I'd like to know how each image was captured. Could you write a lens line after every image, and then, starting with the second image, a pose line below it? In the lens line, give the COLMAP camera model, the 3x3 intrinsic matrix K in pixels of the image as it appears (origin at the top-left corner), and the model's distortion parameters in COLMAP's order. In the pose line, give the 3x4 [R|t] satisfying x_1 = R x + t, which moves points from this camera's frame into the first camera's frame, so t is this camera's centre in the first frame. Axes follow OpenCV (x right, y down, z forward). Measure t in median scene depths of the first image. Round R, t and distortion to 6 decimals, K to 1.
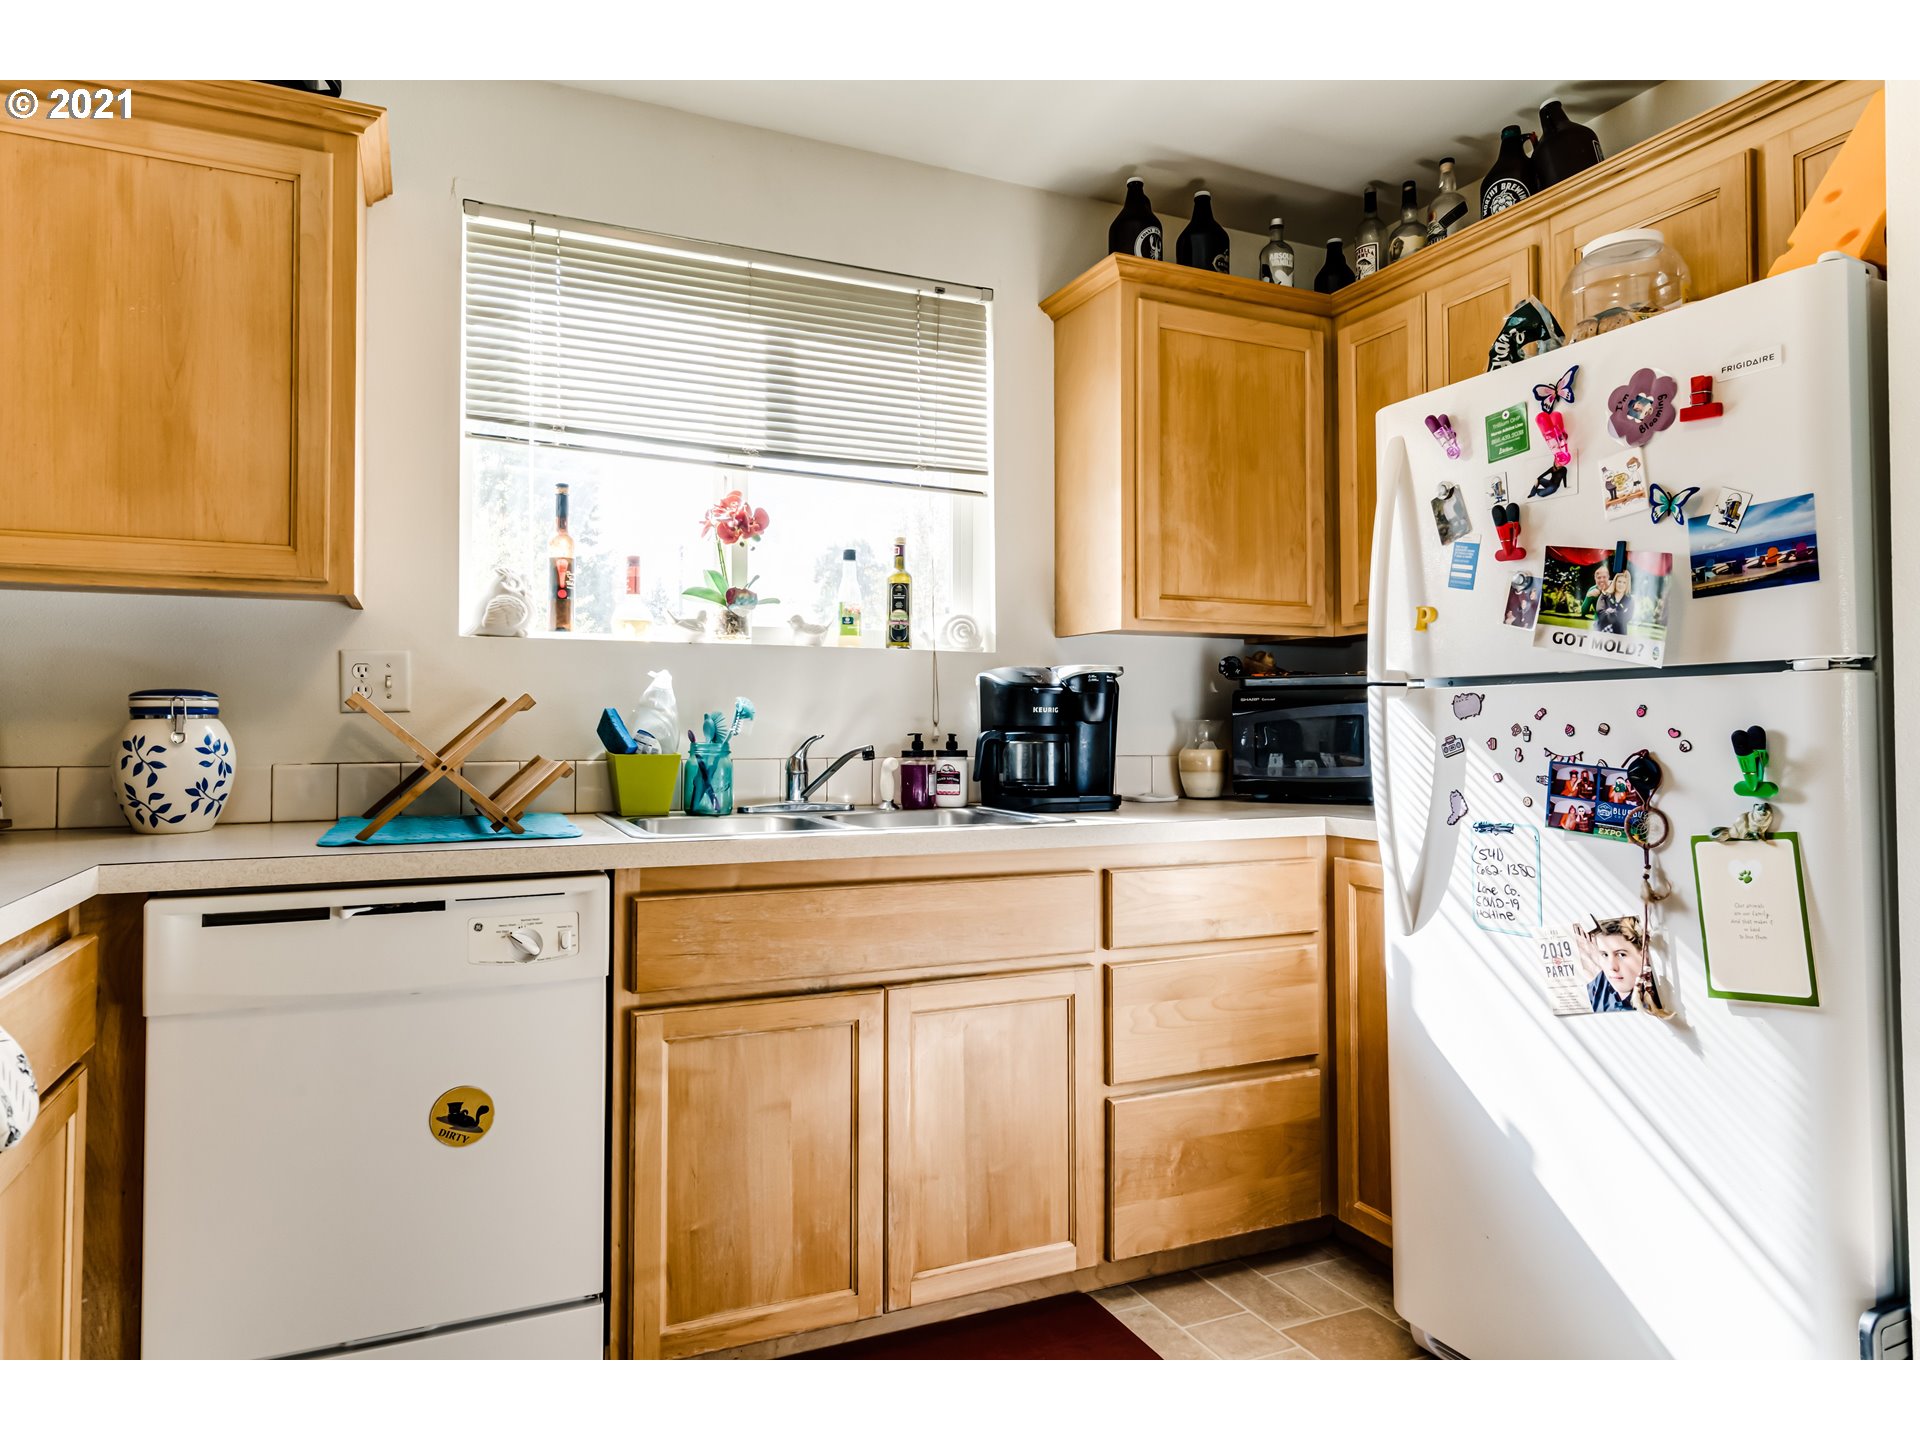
lens RADIAL K [[1164.8, 0, 953.4], [0, 1164.8, 698.1], [0, 0, 1]] dist [0.005160, 0.000561]
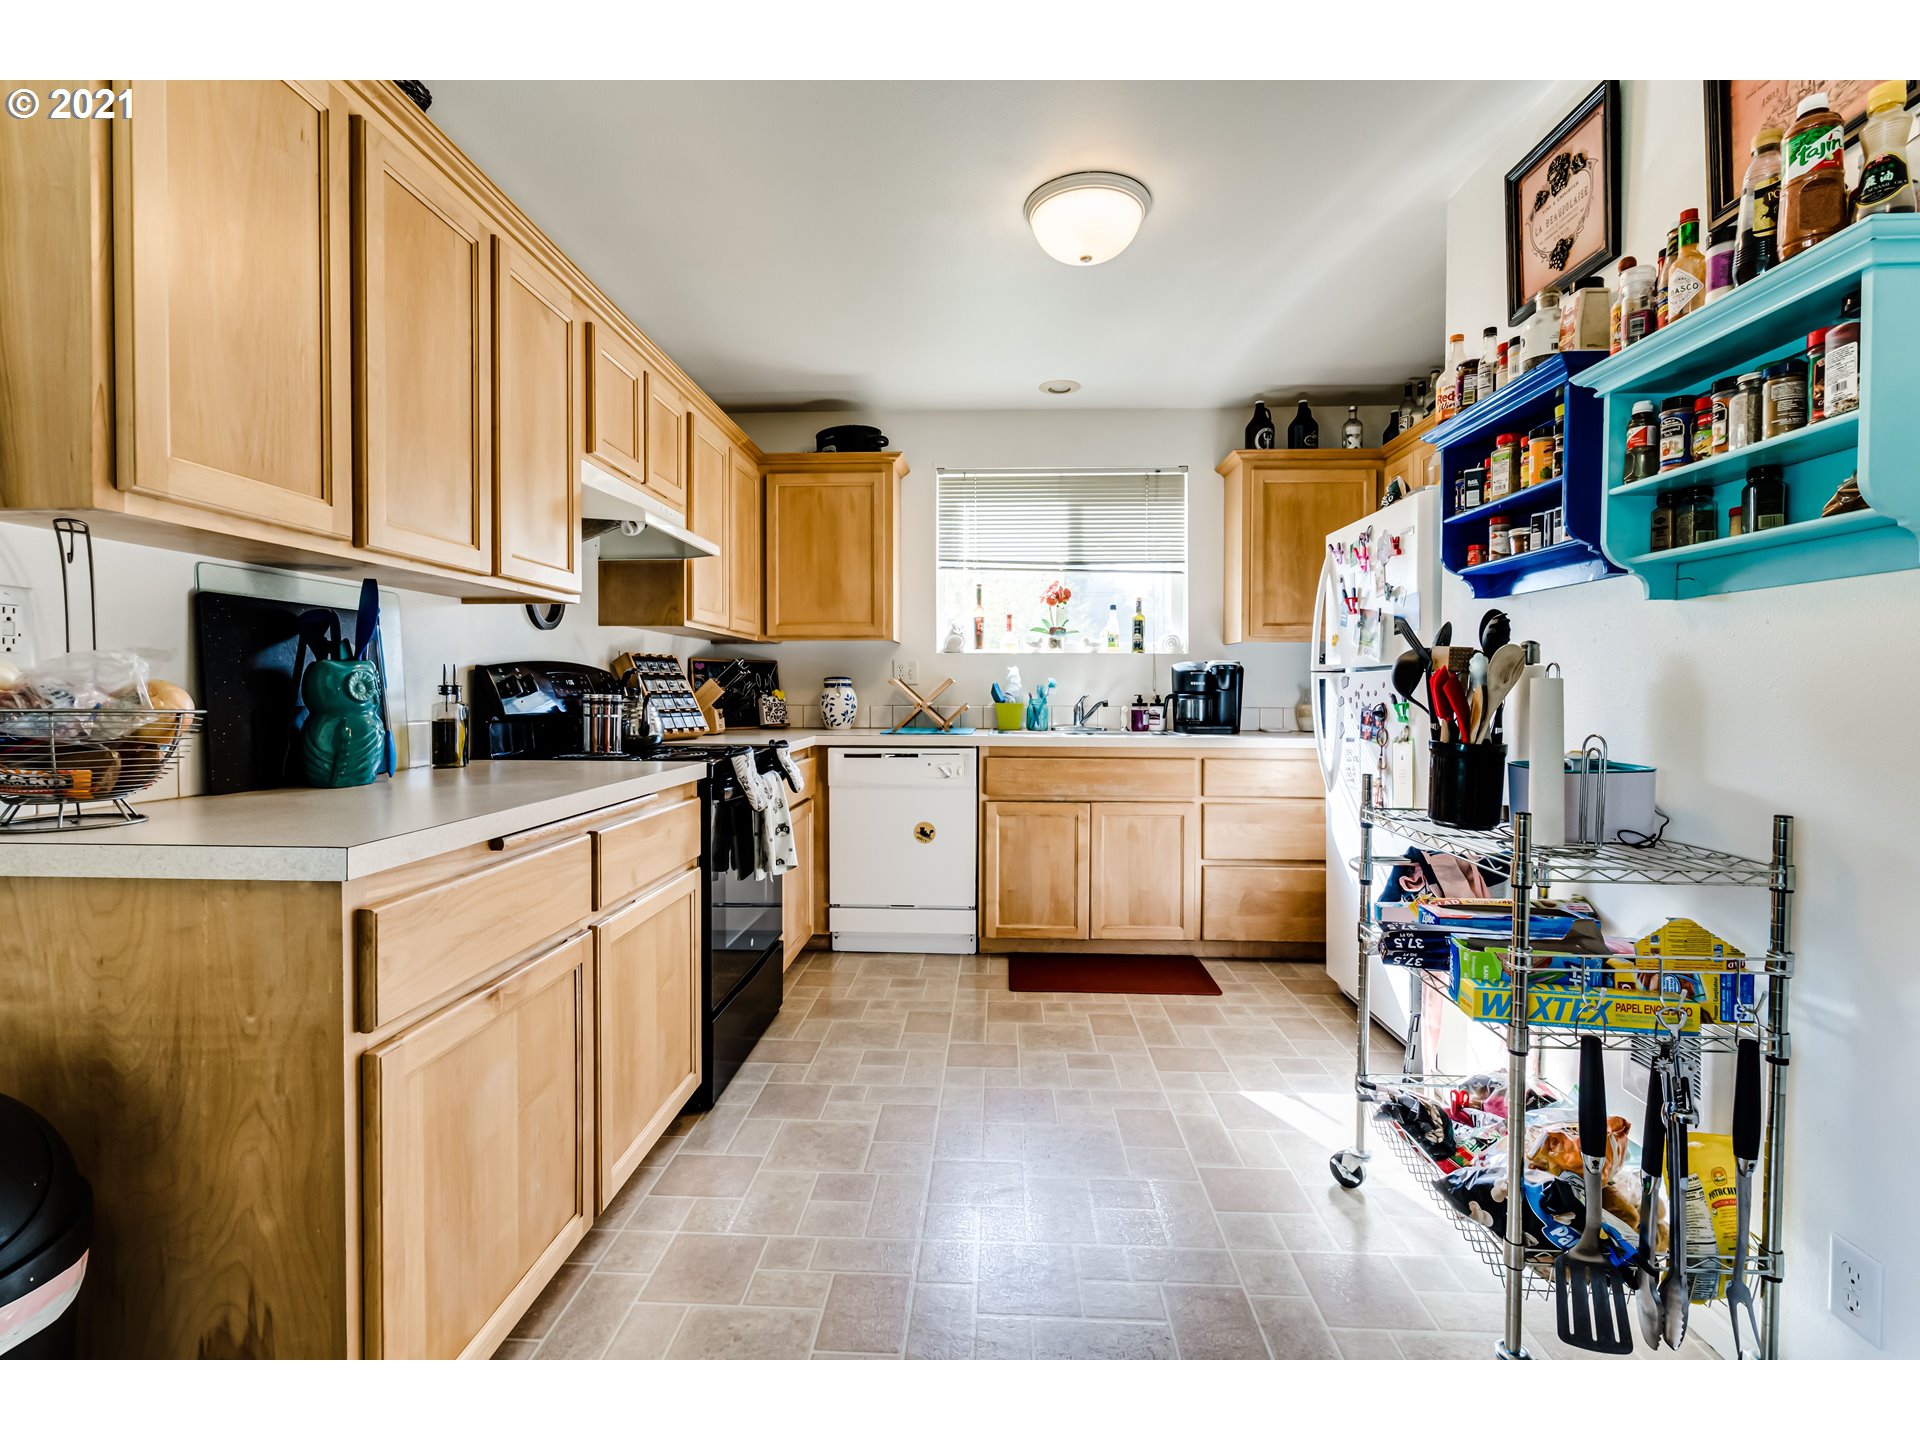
lens RADIAL K [[903.0, 0, 958.0], [0, 903.0, 708.8], [0, 0, 1]] dist [-0.003844, 0.000389]
pose [[0.889637, 0.011481, -0.456524, 0.488179], [0.008119, 0.999128, 0.040949, -0.015322], [0.456596, -0.040137, 0.888768, -0.667851]]
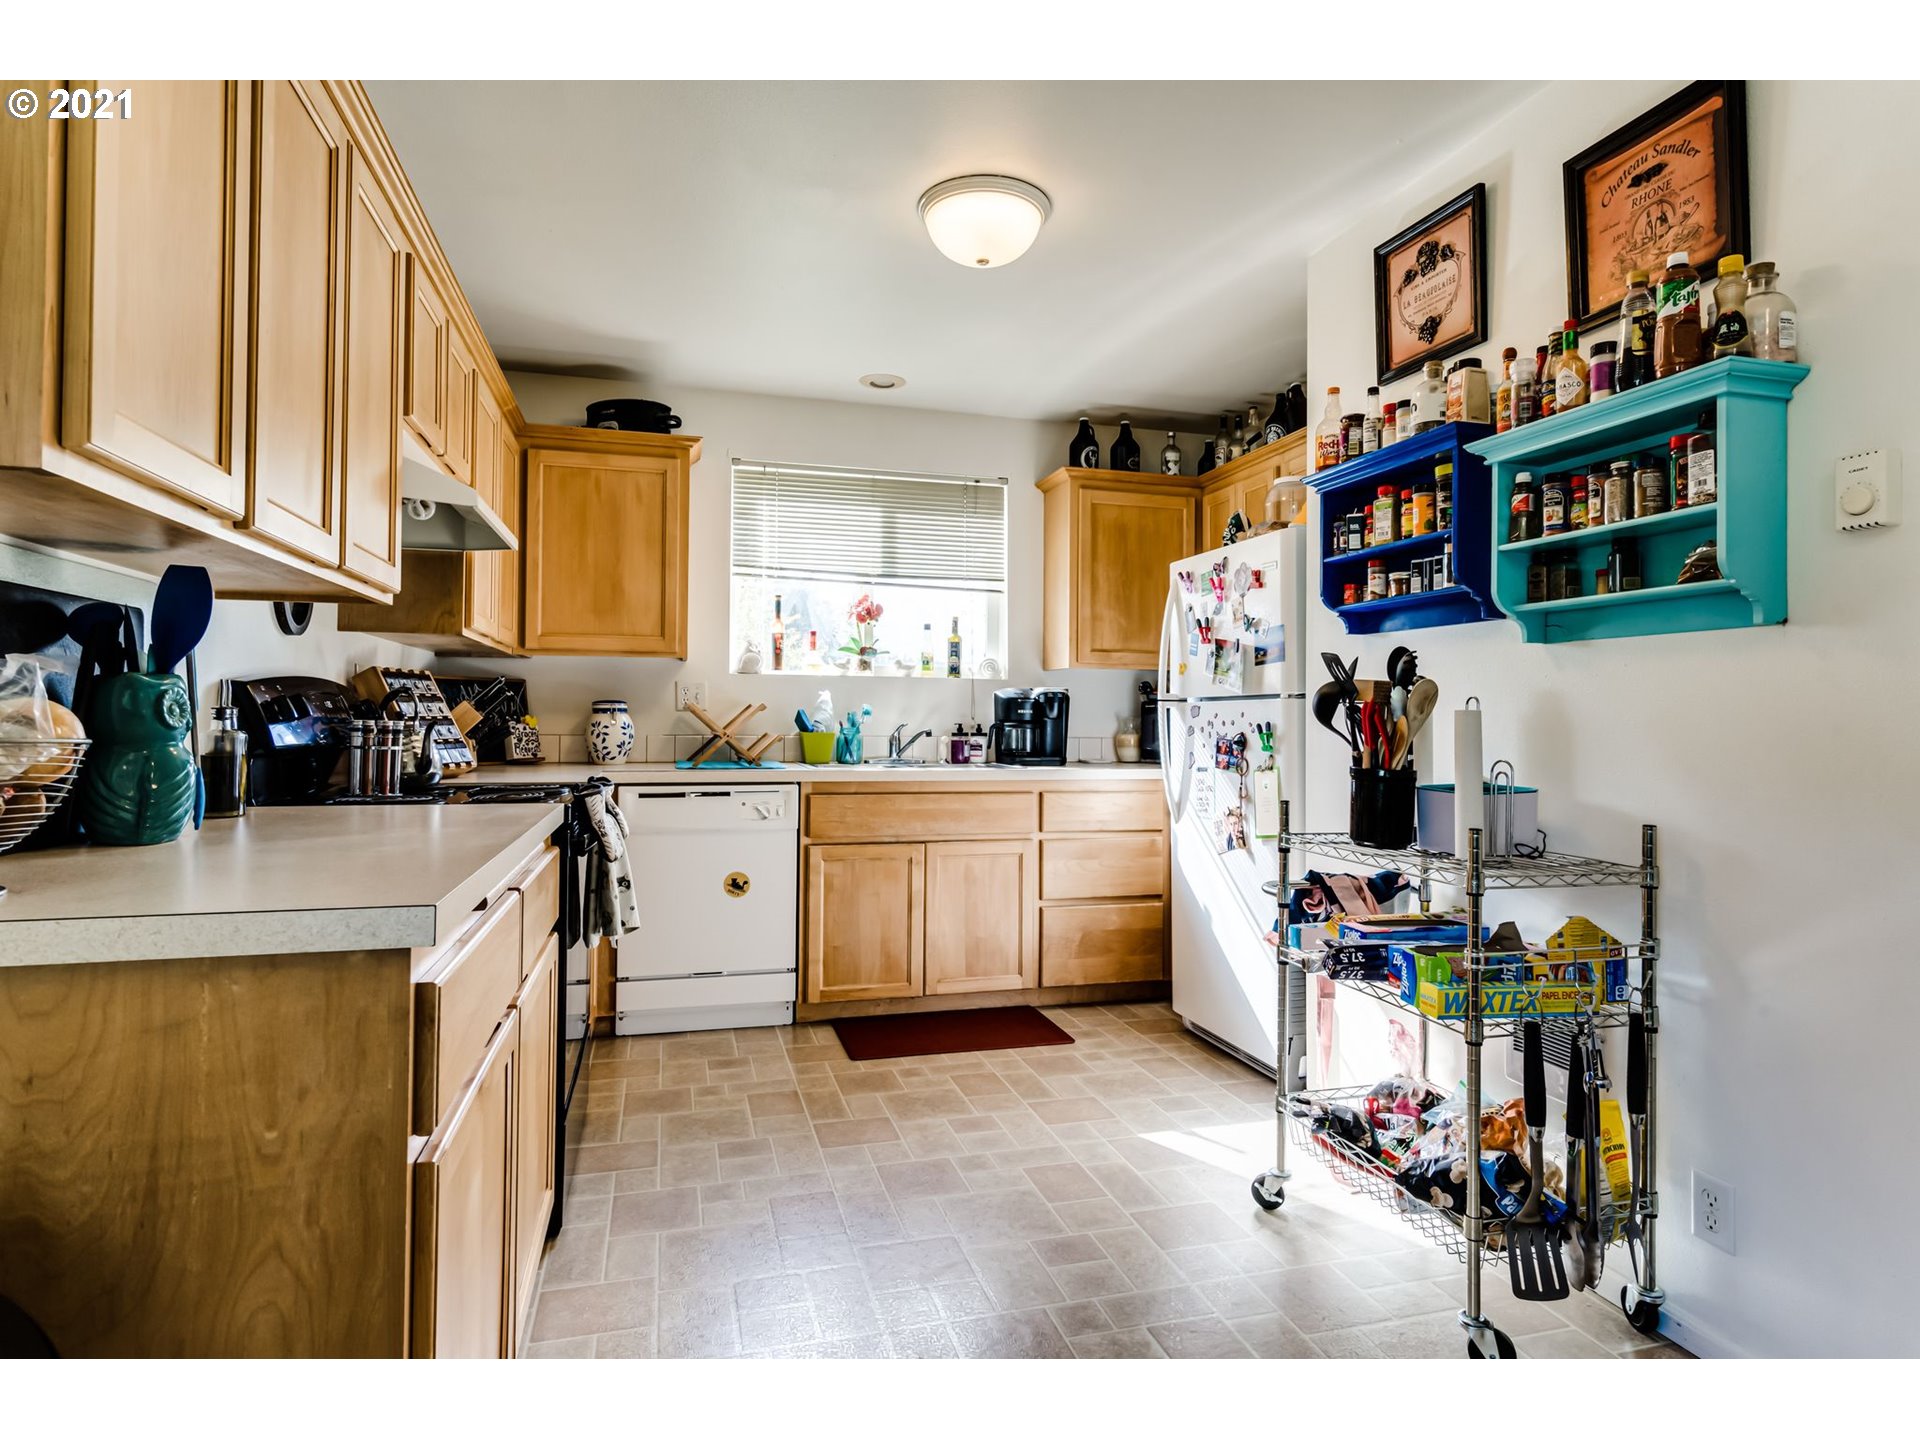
lens RADIAL K [[1068.8, 0, 967.1], [0, 1068.8, 702.3], [0, 0, 1]] dist [0.002104, 0.002368]
pose [[0.989560, 0.005358, -0.144023, 0.270245], [-0.004458, 0.999968, 0.006575, -0.017984], [0.144054, -0.005864, 0.989552, -0.830808]]
